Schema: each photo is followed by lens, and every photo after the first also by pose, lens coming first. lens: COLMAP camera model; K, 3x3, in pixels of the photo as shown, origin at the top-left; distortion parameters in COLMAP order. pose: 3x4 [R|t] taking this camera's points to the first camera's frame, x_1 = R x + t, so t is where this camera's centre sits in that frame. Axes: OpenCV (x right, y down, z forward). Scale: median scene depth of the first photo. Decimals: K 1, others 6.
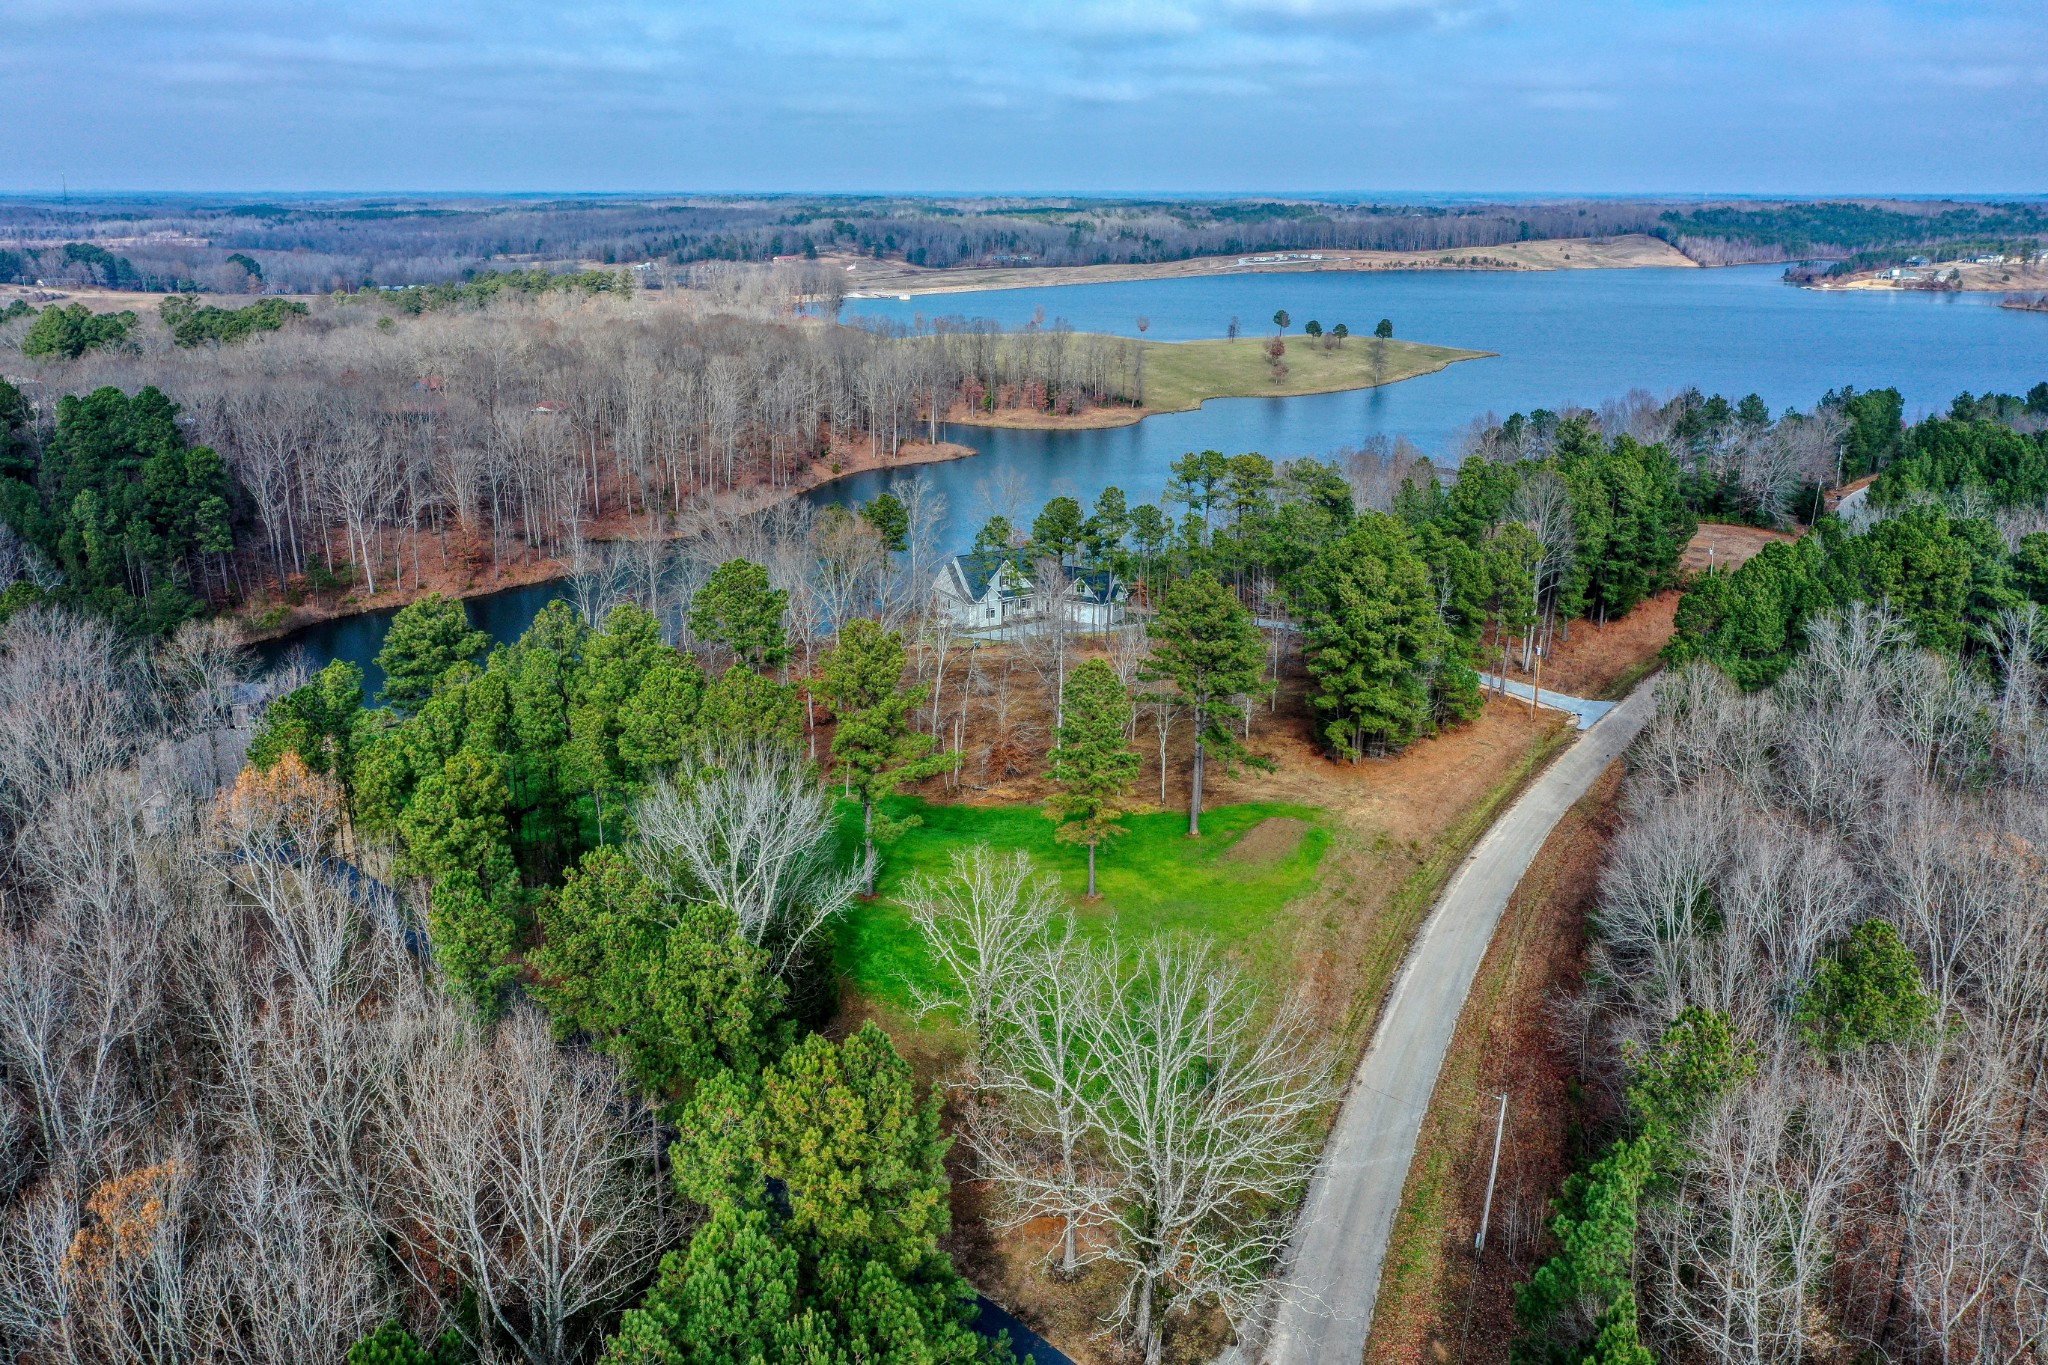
lens RADIAL K [[1610.9, 0, 1019.9], [0, 1610.9, 678.6], [0, 0, 1]] dist [-0.003104, -0.001454]
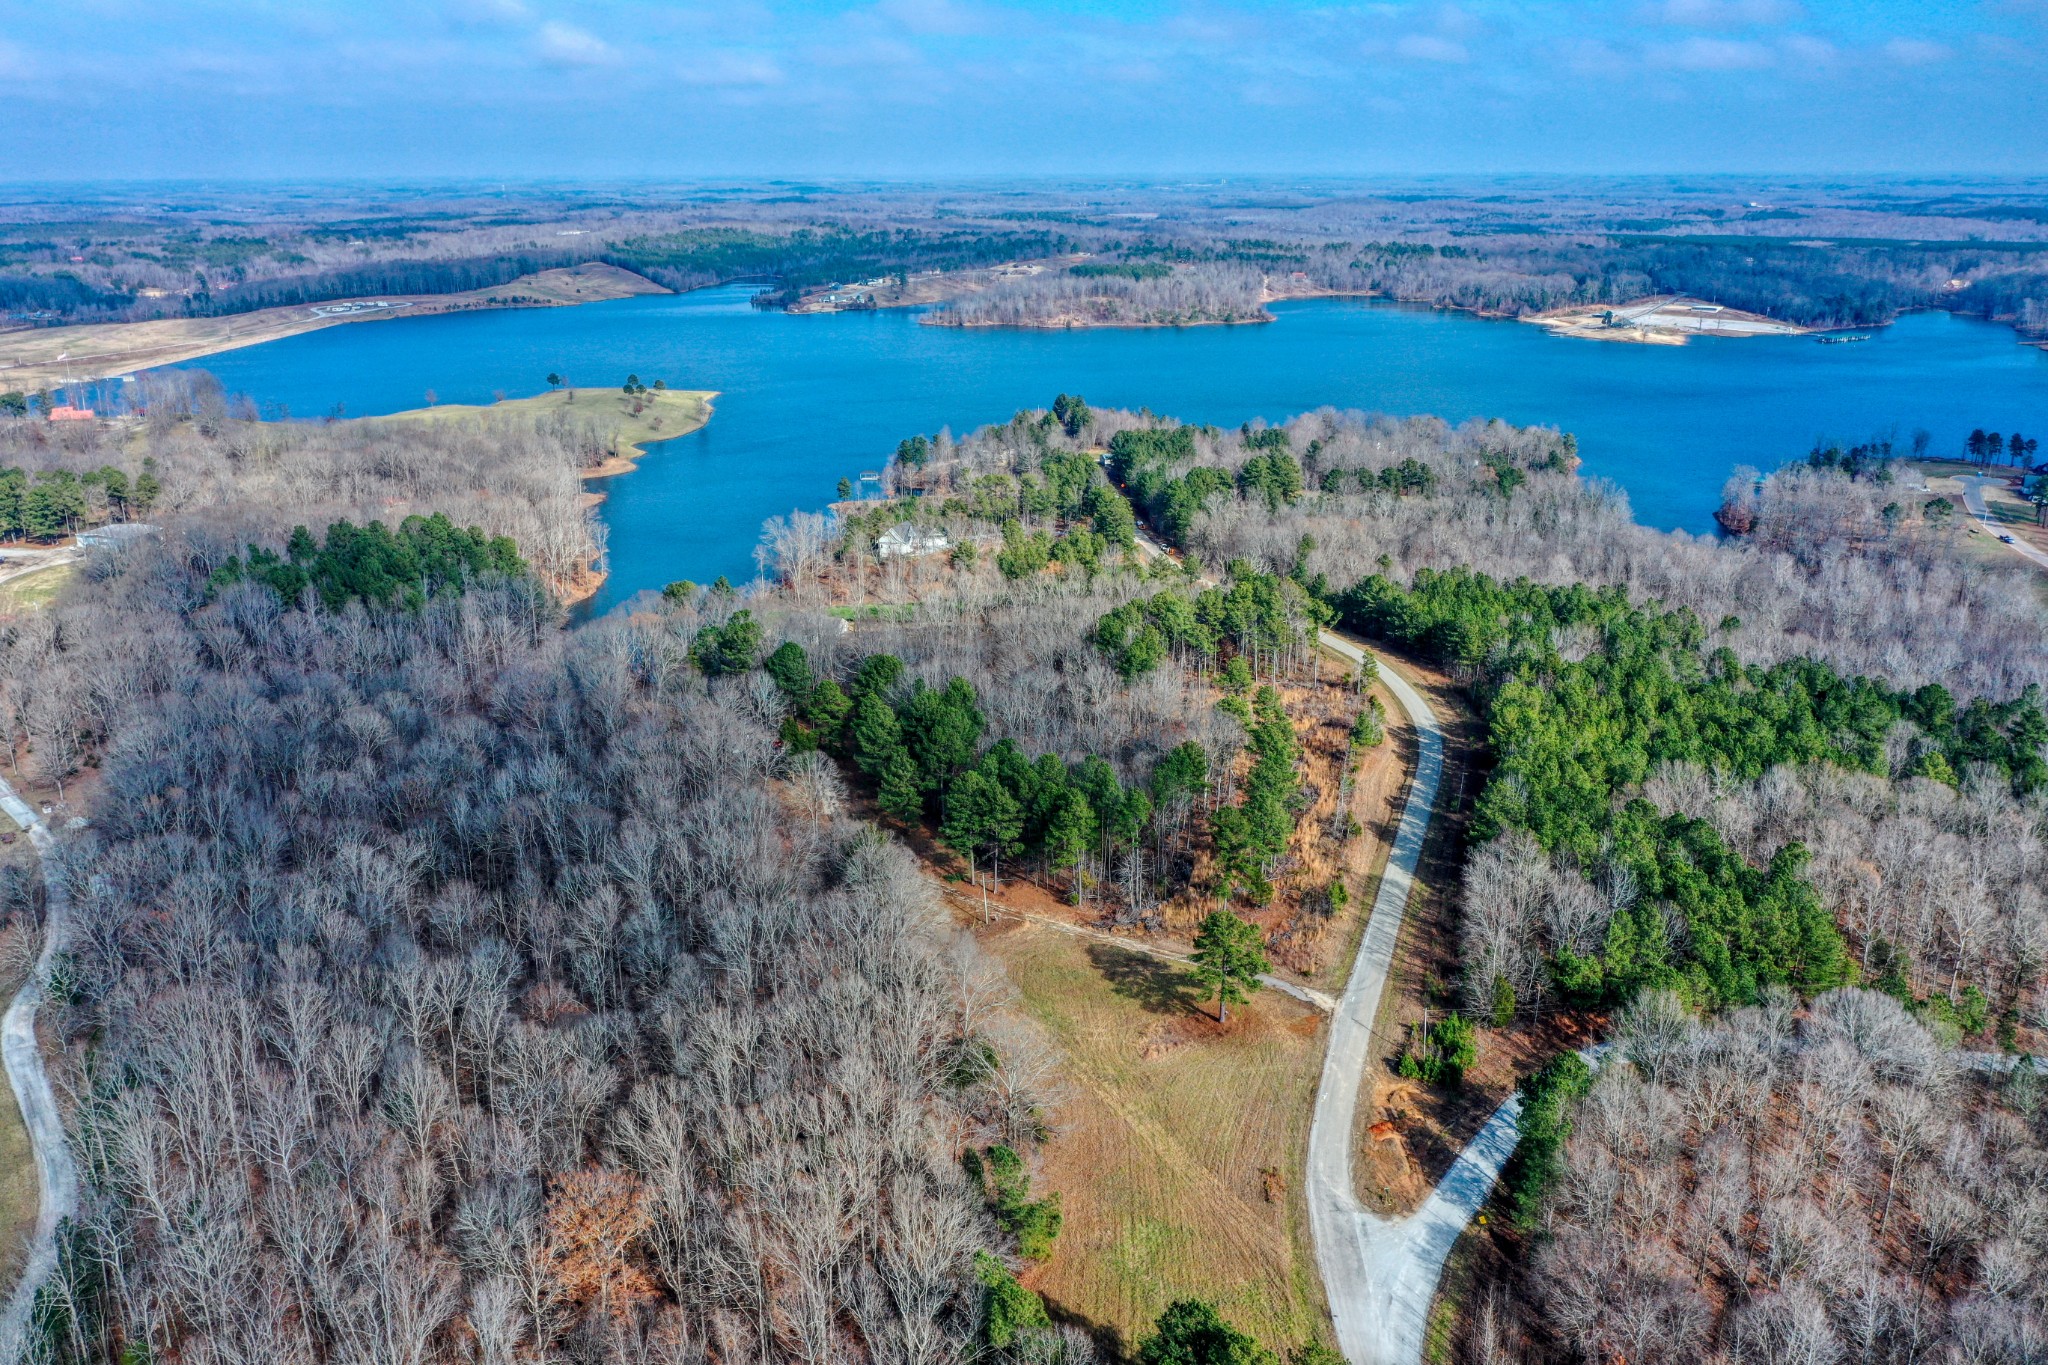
lens RADIAL K [[1610.9, 0, 1019.9], [0, 1610.9, 678.6], [0, 0, 1]] dist [-0.003104, -0.001454]
pose [[0.760878, -0.202130, 0.616610, -0.712399], [0.195220, 0.977528, 0.079547, -0.002575], [-0.618832, 0.059849, 0.783240, -0.529158]]
